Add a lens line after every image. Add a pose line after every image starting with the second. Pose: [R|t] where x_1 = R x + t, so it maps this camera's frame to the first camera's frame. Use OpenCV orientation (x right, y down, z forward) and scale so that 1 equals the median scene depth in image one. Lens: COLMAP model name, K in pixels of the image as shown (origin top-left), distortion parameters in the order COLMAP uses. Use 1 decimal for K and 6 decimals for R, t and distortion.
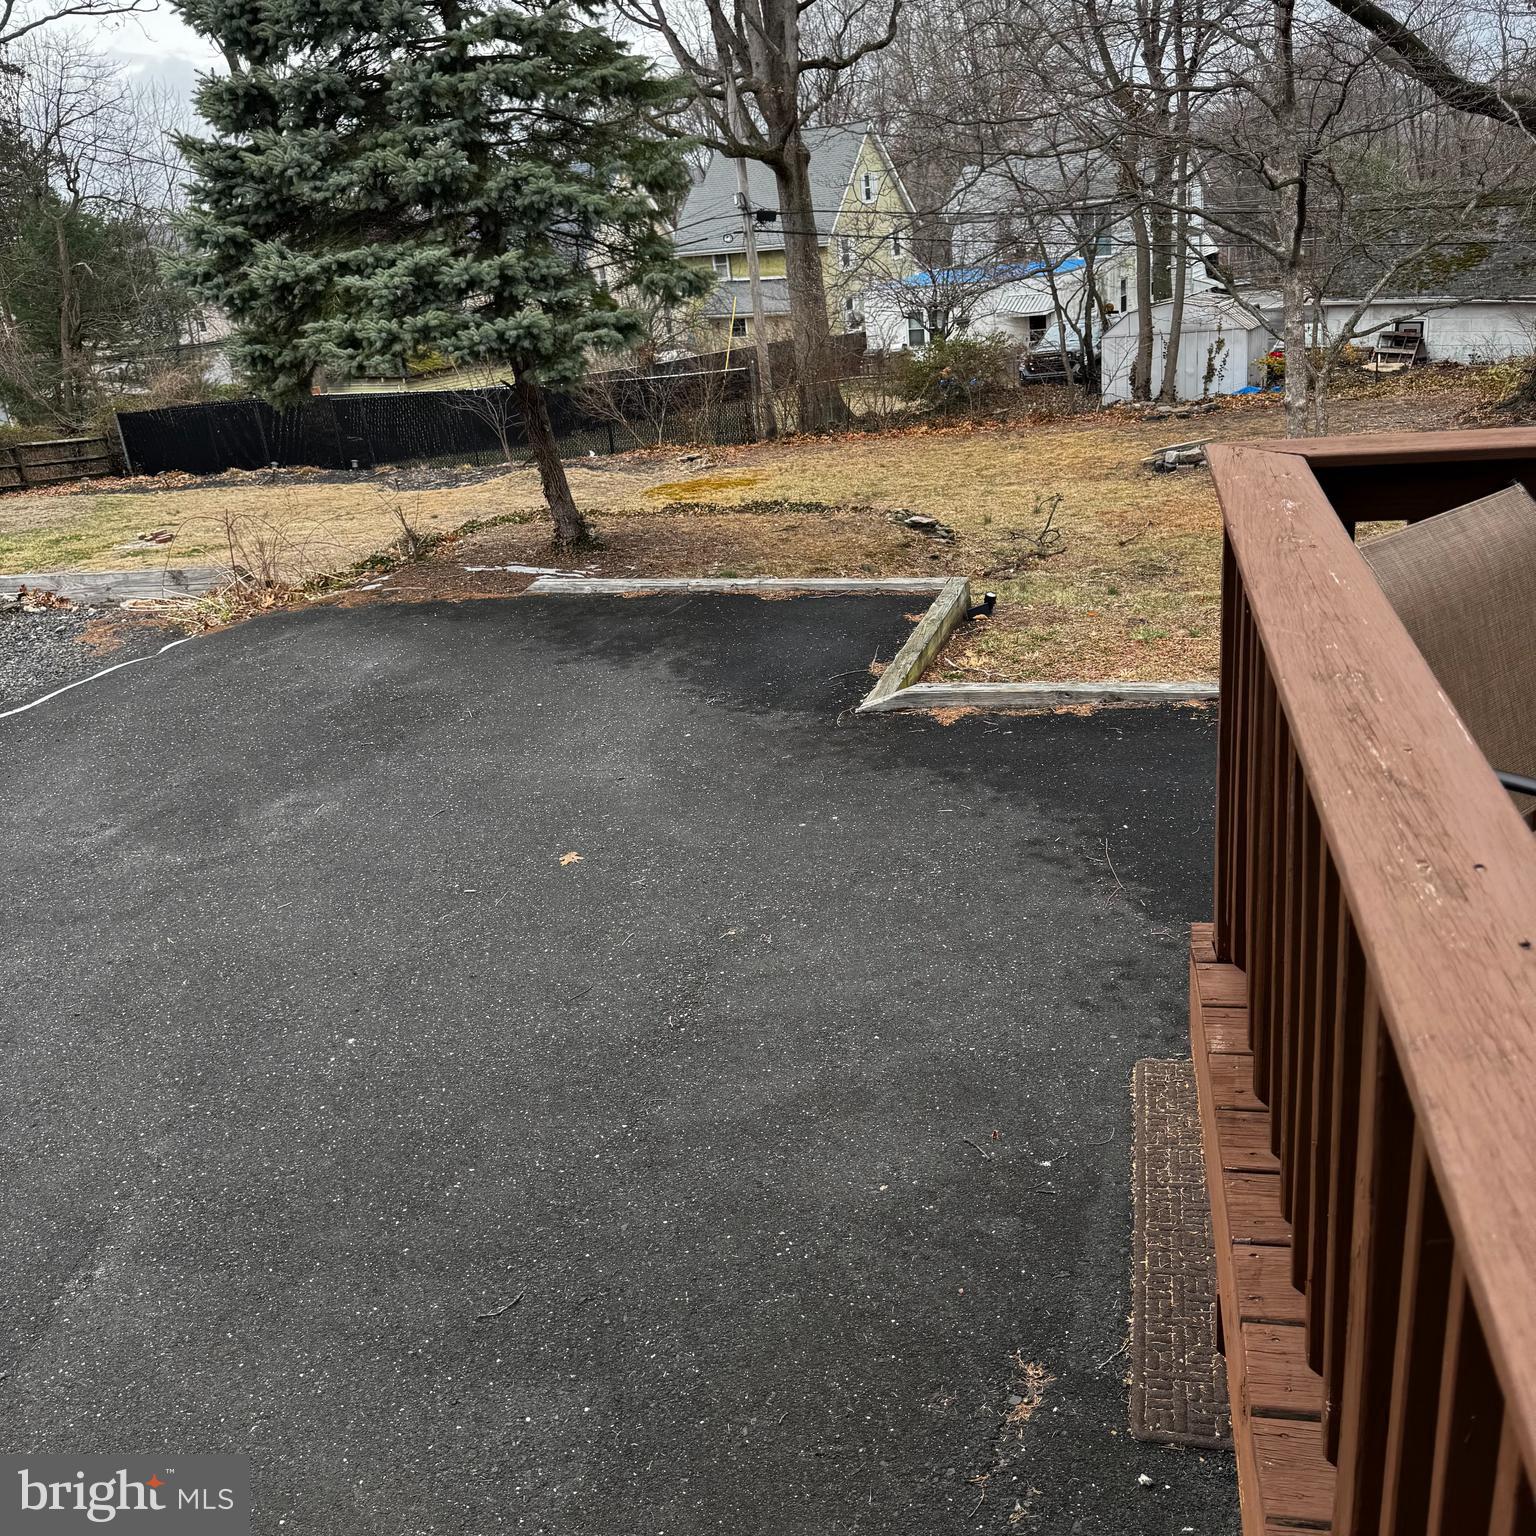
lens RADIAL K [[1401.2, 0, 768.0], [0, 1401.2, 768.0], [0, 0, 1]] dist [0.195722, -0.358966]
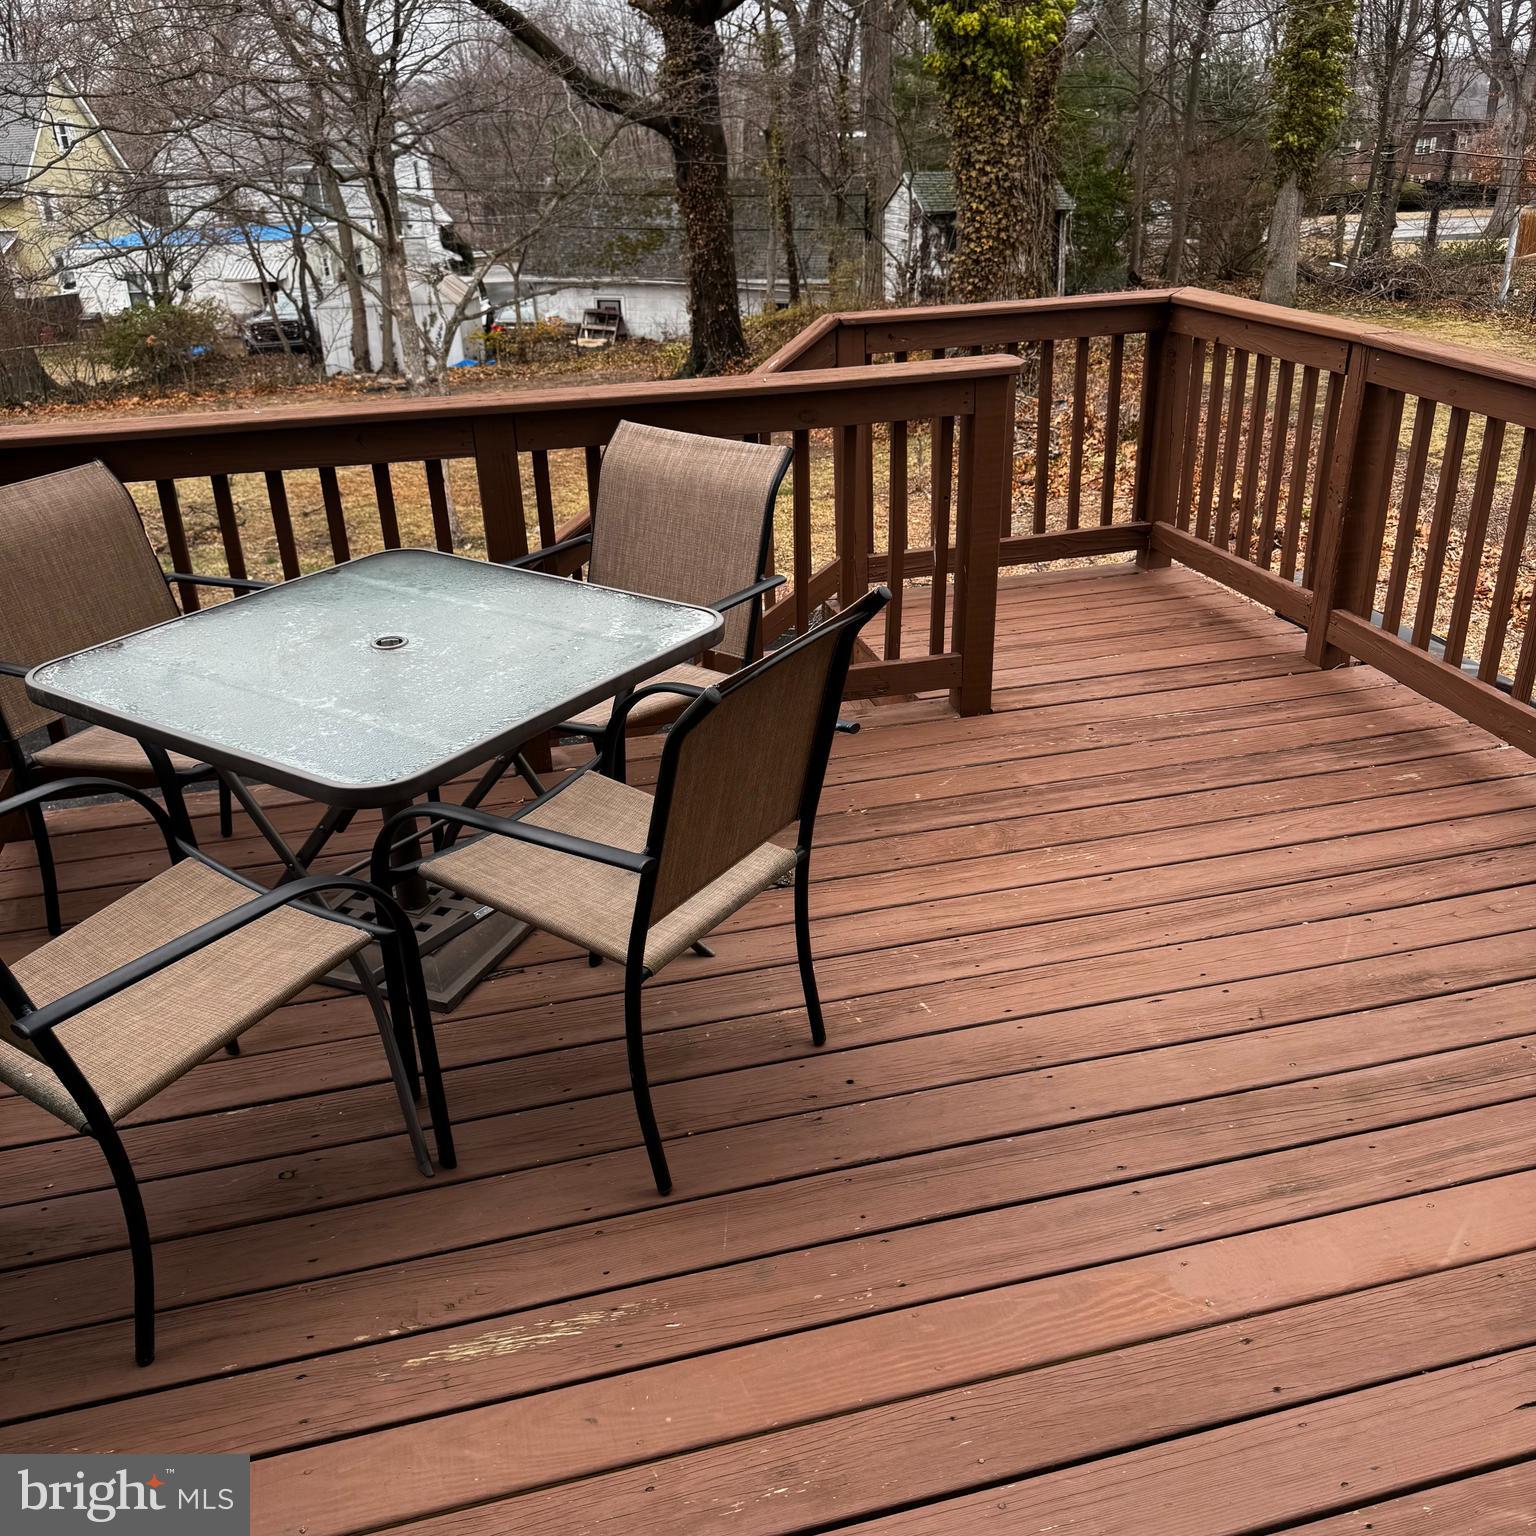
lens RADIAL K [[1439.1, 0, 764.6], [0, 1439.1, 774.4], [0, 0, 1]] dist [0.130495, -0.253626]
pose [[0.895475, -0.124664, 0.427297, 0.038509], [0.116289, 0.992161, 0.045760, 0.009470], [-0.429652, 0.008713, 0.902953, -0.045051]]
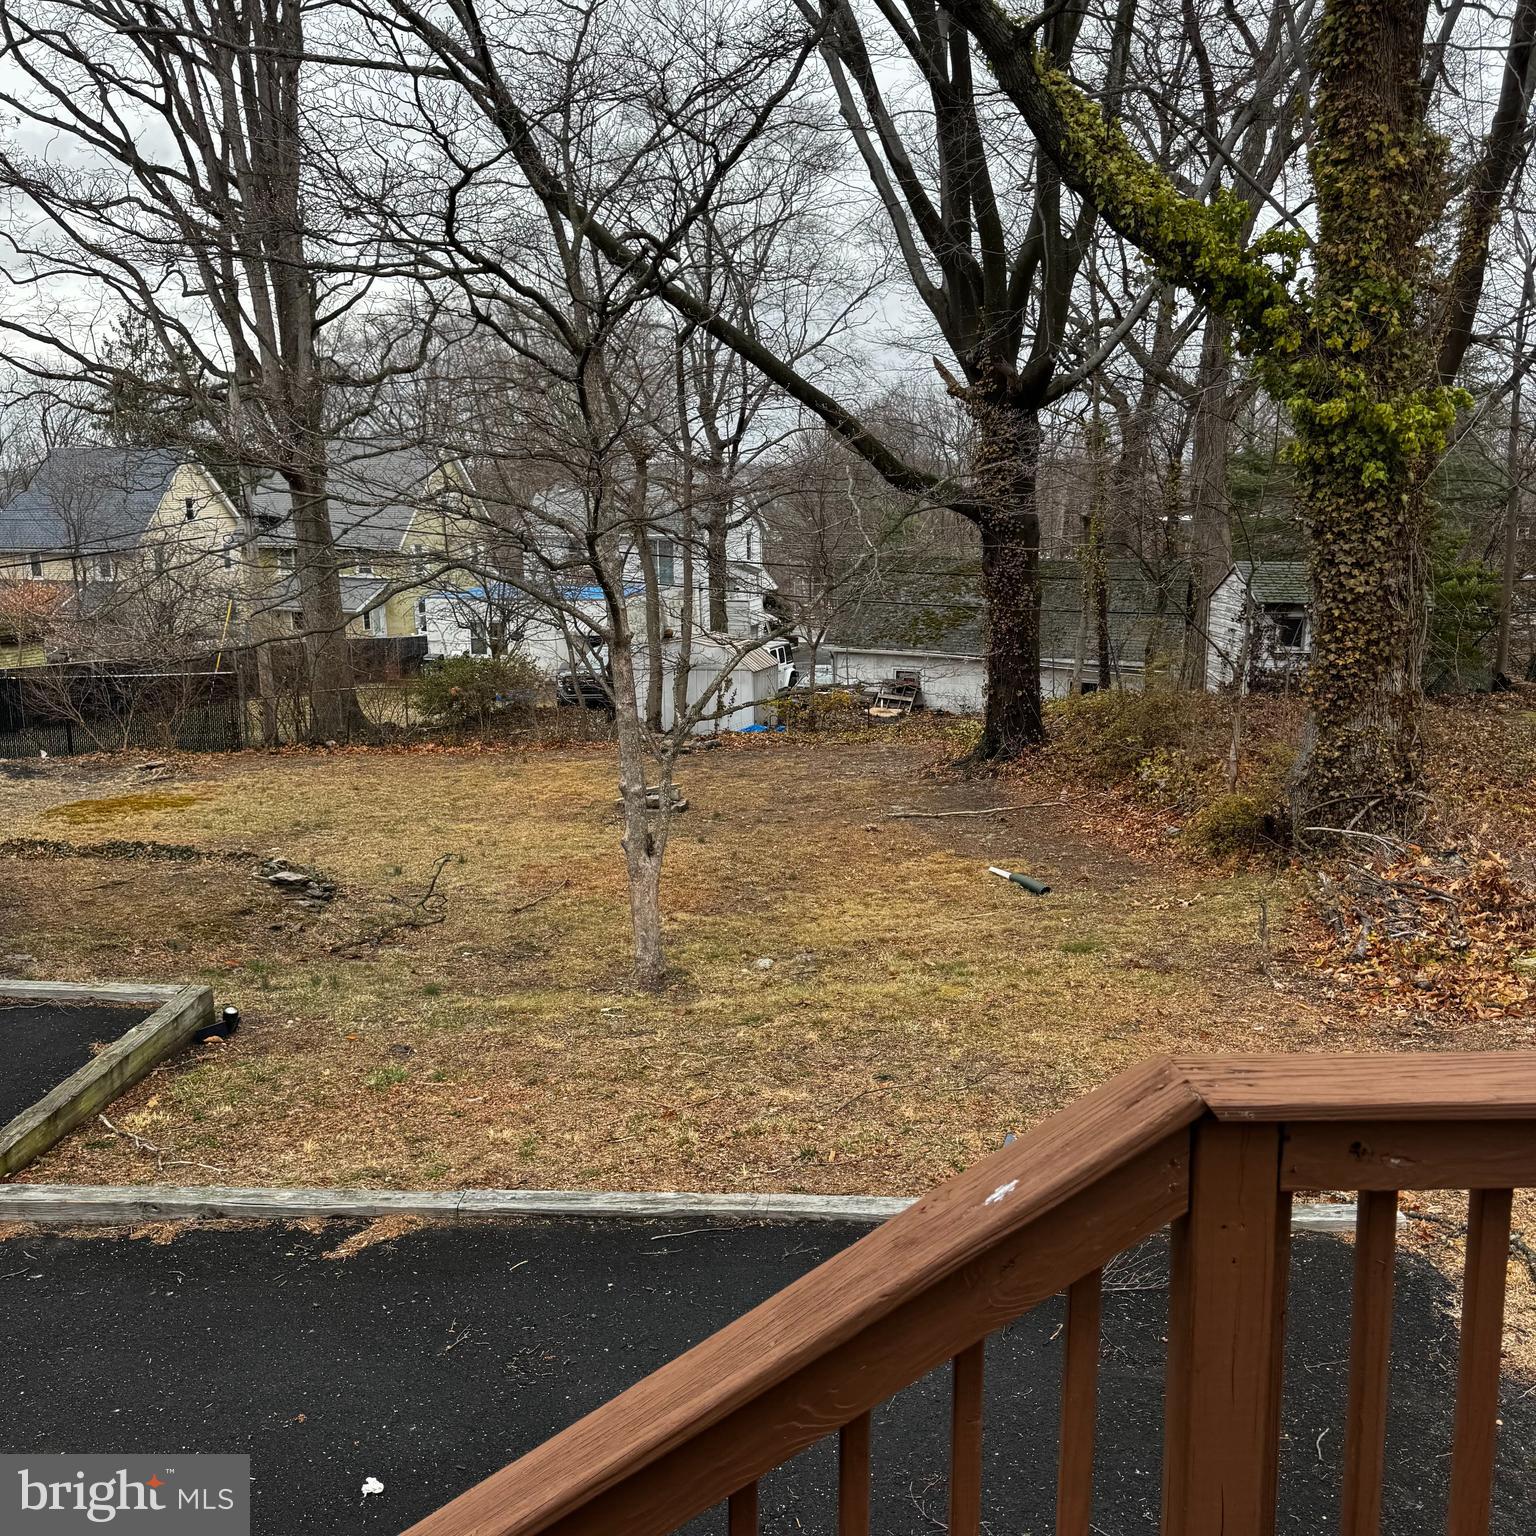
lens RADIAL K [[1401.2, 0, 768.0], [0, 1401.2, 768.0], [0, 0, 1]] dist [0.195722, -0.358966]
pose [[0.967740, 0.041100, 0.248576, 0.092903], [0.009194, 0.980187, -0.197859, -0.035703], [-0.251783, 0.193761, 0.948189, 0.049783]]
